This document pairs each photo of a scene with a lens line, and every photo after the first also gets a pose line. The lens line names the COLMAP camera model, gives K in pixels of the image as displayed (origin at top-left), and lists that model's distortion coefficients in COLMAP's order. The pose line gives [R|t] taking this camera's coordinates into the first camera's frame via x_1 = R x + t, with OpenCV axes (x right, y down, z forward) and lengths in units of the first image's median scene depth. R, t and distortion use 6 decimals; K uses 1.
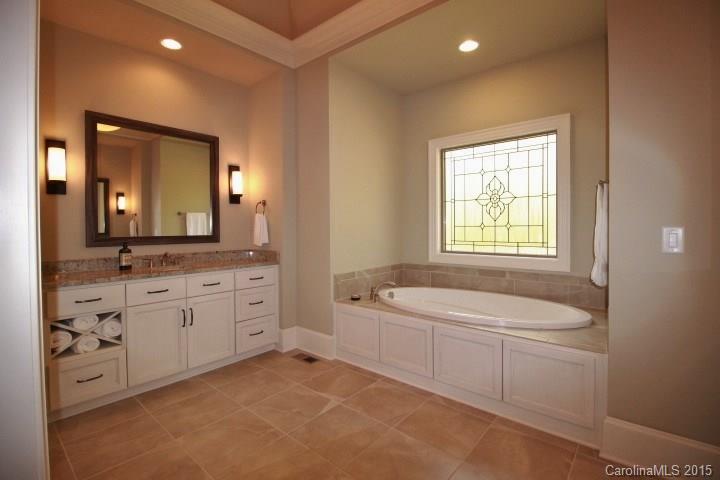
lens RADIAL K [[336.8, 0, 362.6], [0, 336.8, 233.6], [0, 0, 1]] dist [-0.003568, -0.001468]
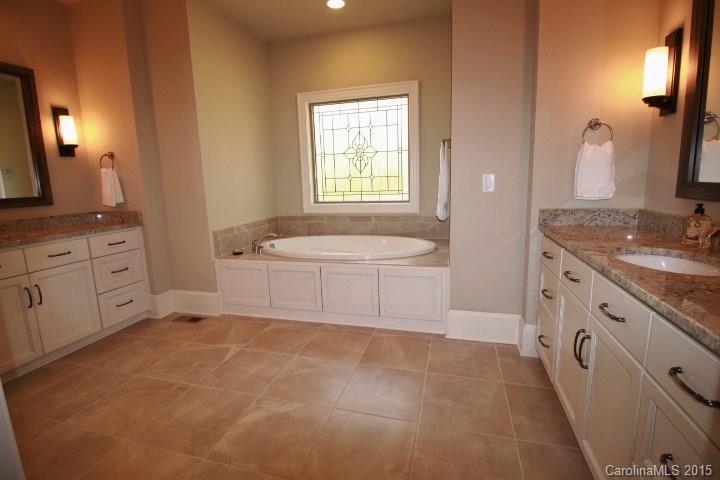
lens RADIAL K [[336.8, 0, 362.6], [0, 336.8, 233.6], [0, 0, 1]] dist [-0.003568, -0.001468]
pose [[0.909201, -0.088281, 0.406890, -0.089192], [0.032866, 0.989431, 0.141234, 0.005600], [-0.415057, -0.115038, 0.902493, -0.057285]]
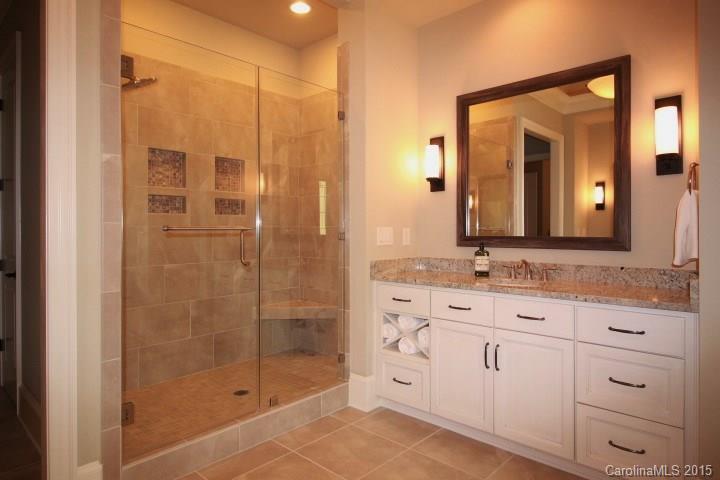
lens RADIAL K [[434.2, 0, 360.9], [0, 434.2, 229.4], [0, 0, 1]] dist [0.022899, 0.000025]
pose [[-0.038188, 0.005144, -0.999257, 0.314339], [-0.012835, 0.999902, 0.005638, -0.007198], [0.999188, 0.013041, -0.038119, 0.655734]]
